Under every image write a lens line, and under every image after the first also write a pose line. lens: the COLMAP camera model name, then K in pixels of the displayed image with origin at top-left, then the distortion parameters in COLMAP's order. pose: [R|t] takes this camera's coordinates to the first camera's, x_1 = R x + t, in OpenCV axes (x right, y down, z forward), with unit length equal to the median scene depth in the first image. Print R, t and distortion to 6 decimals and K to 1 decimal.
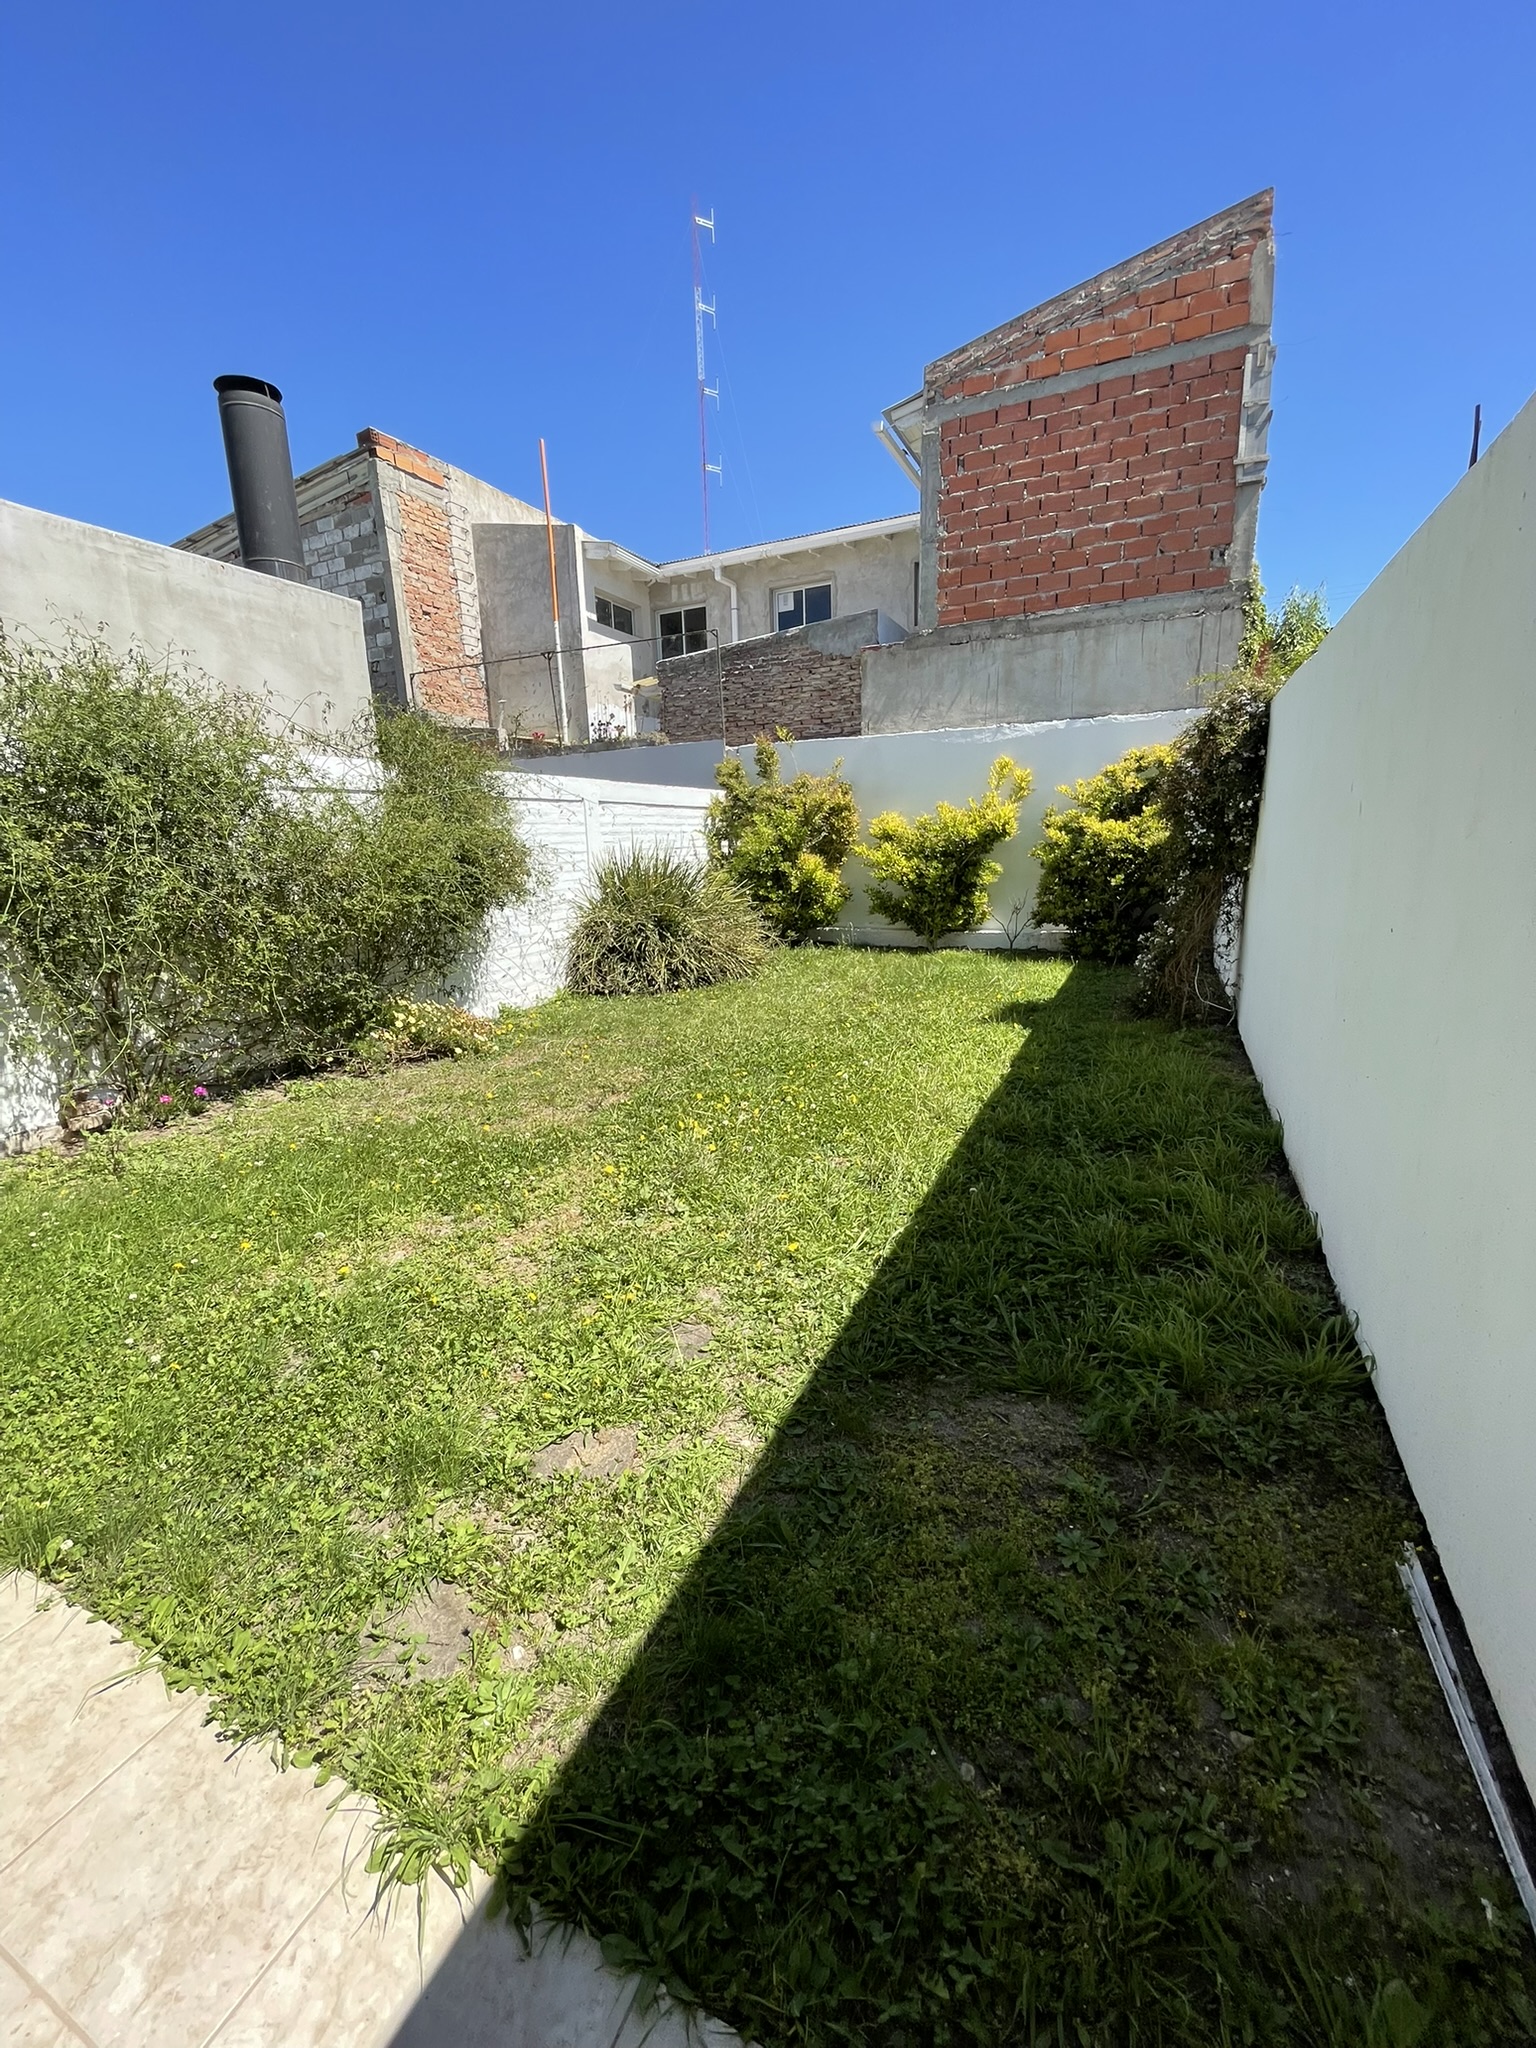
lens RADIAL K [[830.1, 0, 771.8], [0, 830.1, 1023.4], [0, 0, 1]] dist [-0.001880, -0.000556]
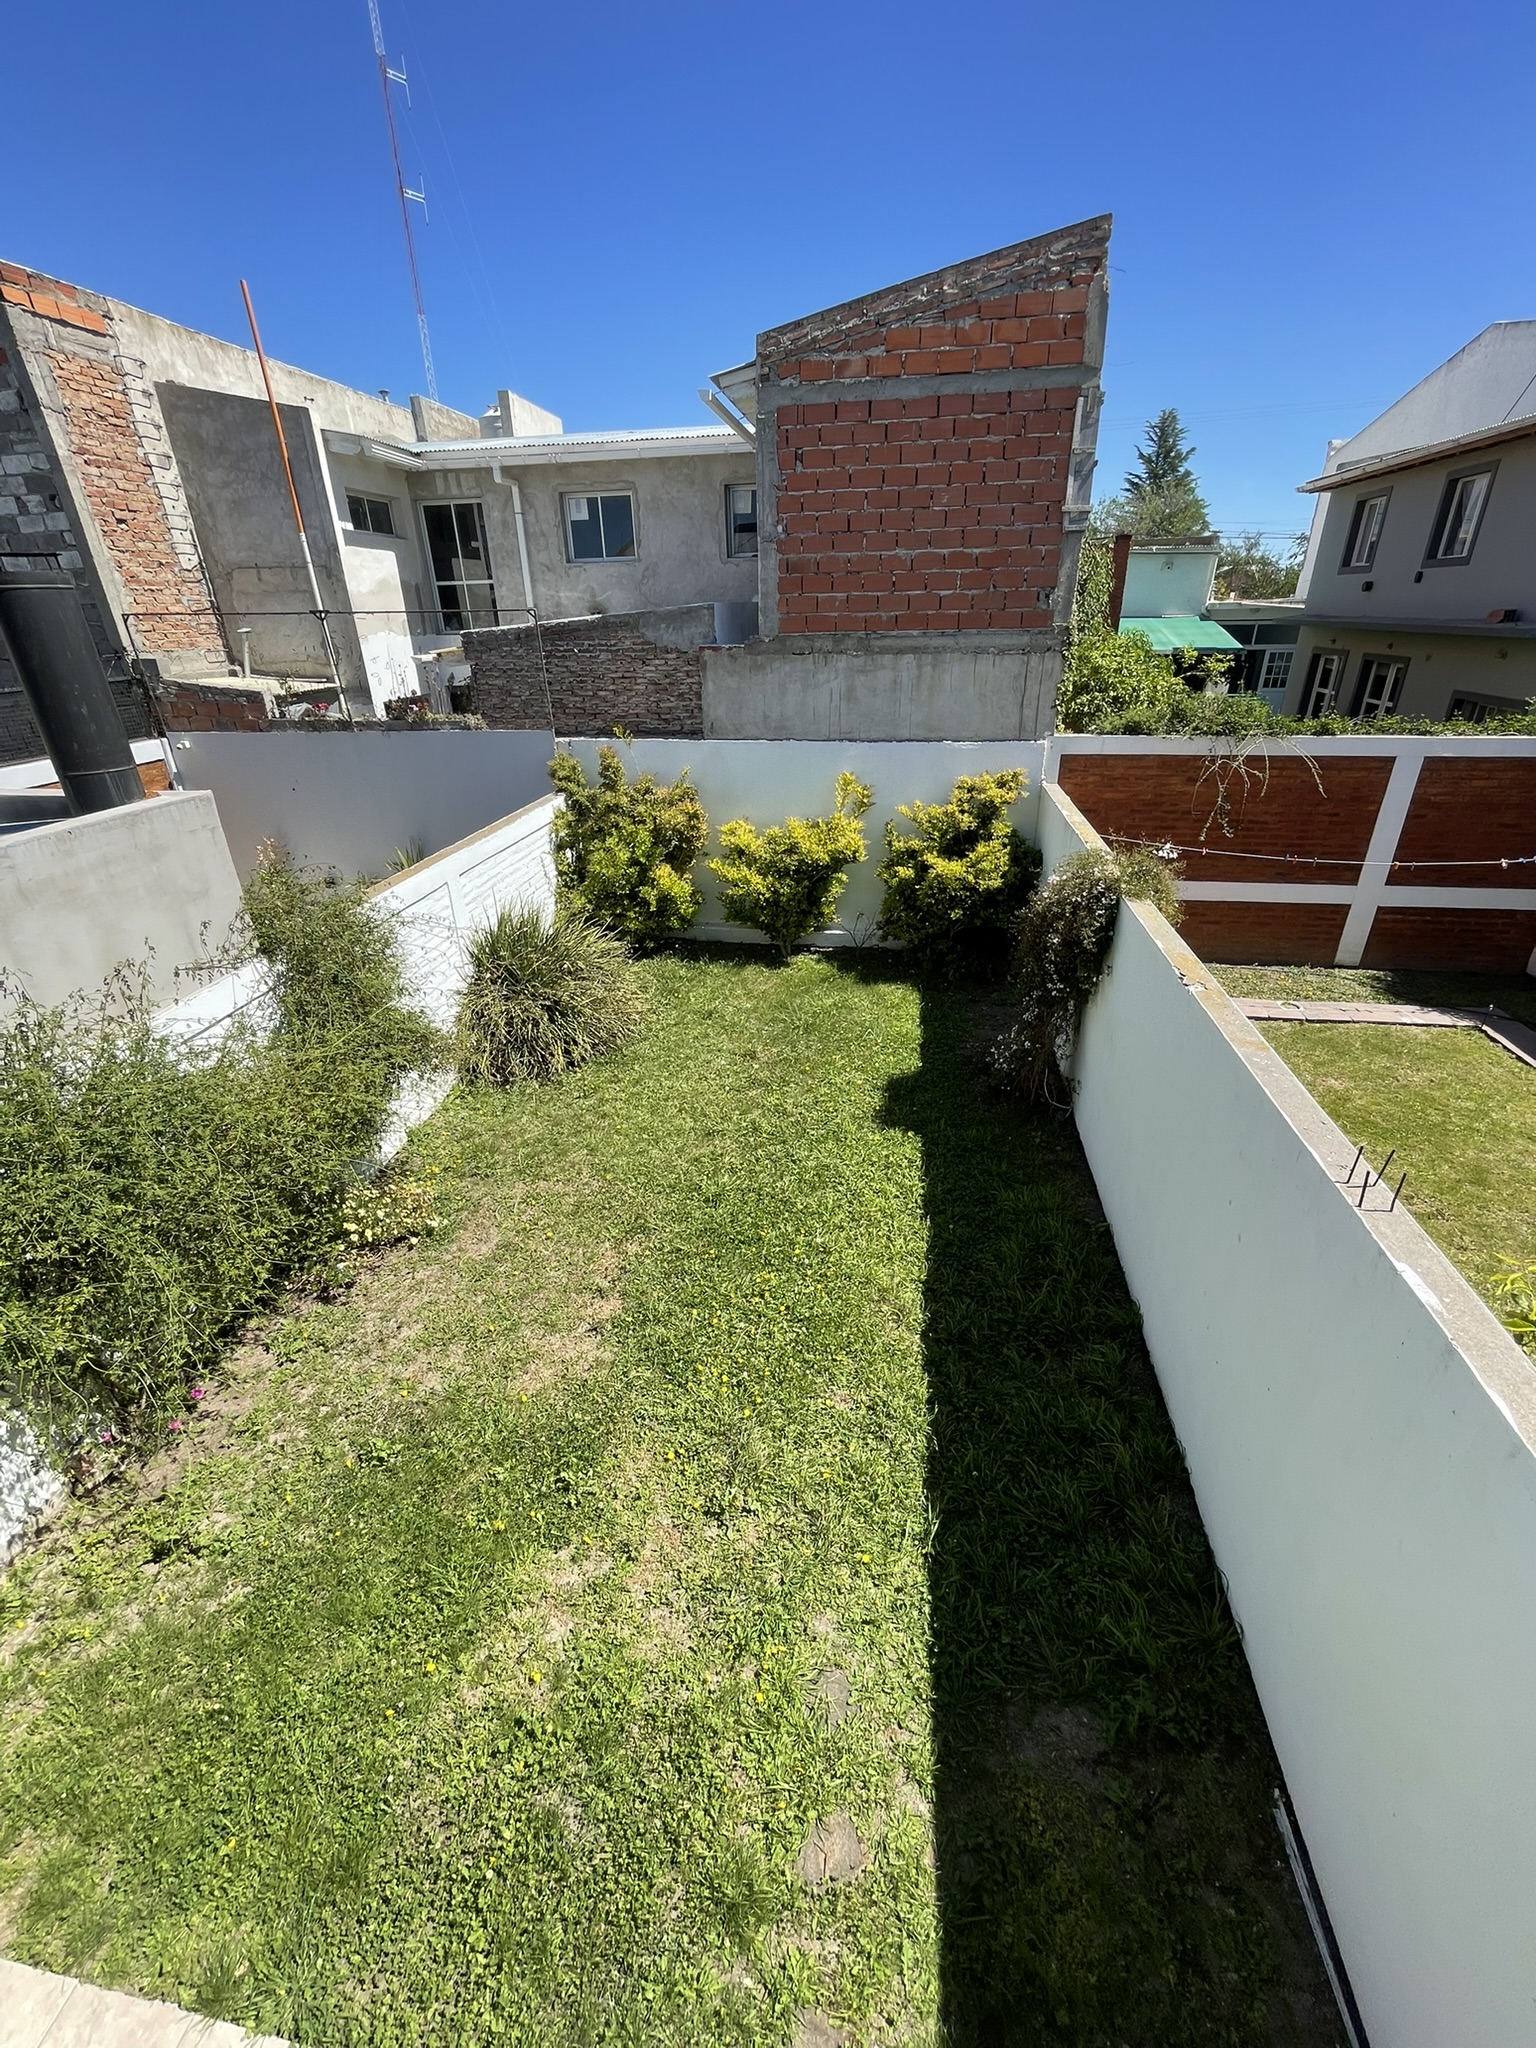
lens RADIAL K [[830.1, 0, 775.2], [0, 830.1, 1029.3], [0, 0, 1]] dist [-0.001880, -0.000556]
pose [[0.960382, -0.112627, 0.254915, -0.105862], [0.049108, 0.968779, 0.243013, -0.264307], [-0.274326, -0.220867, 0.935929, -0.015903]]
